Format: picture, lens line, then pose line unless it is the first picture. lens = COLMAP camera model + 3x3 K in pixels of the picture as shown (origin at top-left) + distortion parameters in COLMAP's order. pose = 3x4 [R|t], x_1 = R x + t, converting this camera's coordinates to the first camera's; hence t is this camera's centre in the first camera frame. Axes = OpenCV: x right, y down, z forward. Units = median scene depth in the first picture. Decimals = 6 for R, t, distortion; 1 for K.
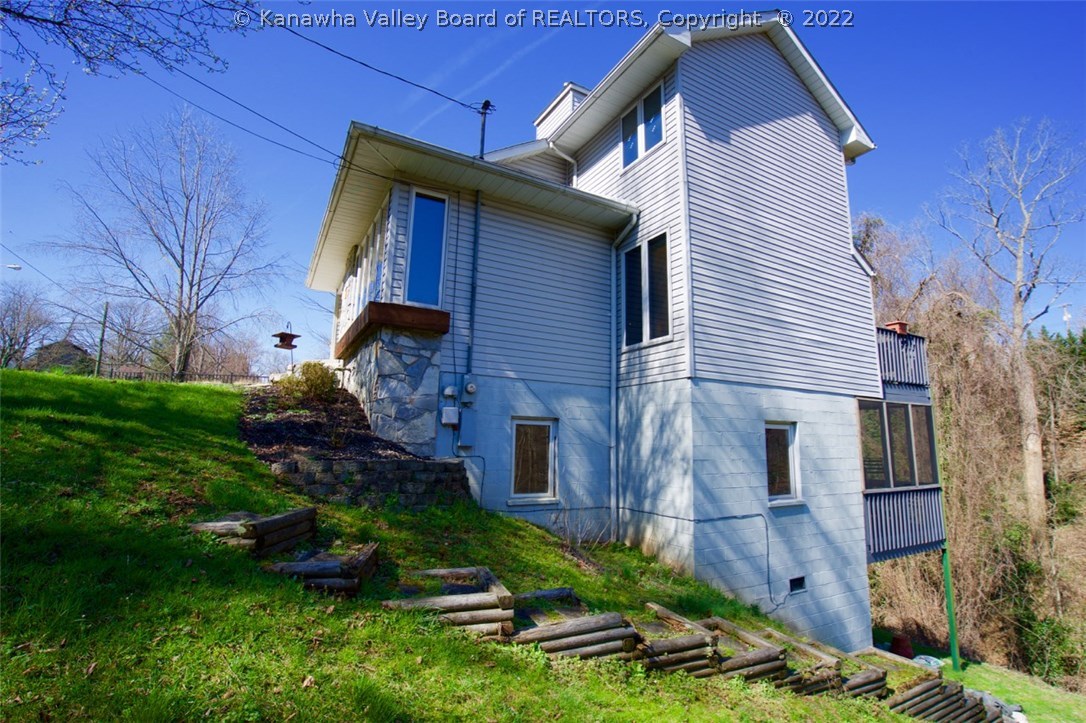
lens RADIAL K [[499.2, 0, 544.8], [0, 499.2, 363.9], [0, 0, 1]] dist [0.001268, 0.000217]
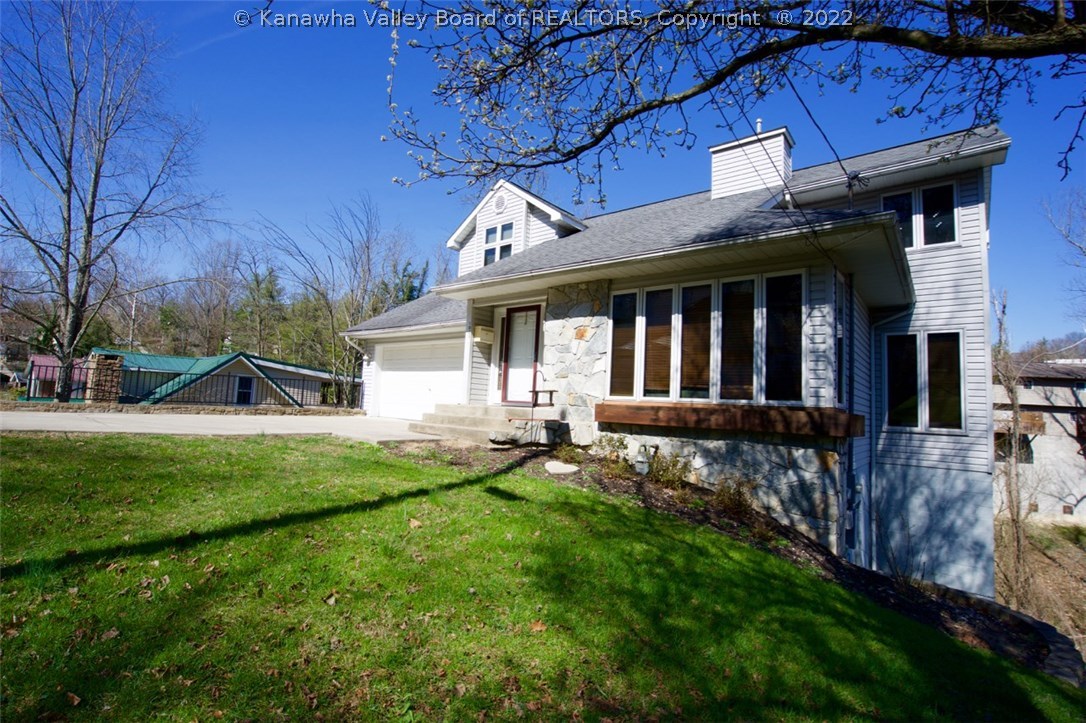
lens RADIAL K [[499.2, 0, 543.5], [0, 499.2, 357.4], [0, 0, 1]] dist [0.001268, 0.000217]
pose [[0.935273, 0.057109, 0.349290, -0.964940], [-0.087281, 0.993633, 0.071247, -0.205329], [-0.342997, -0.097122, 0.934302, 0.286104]]
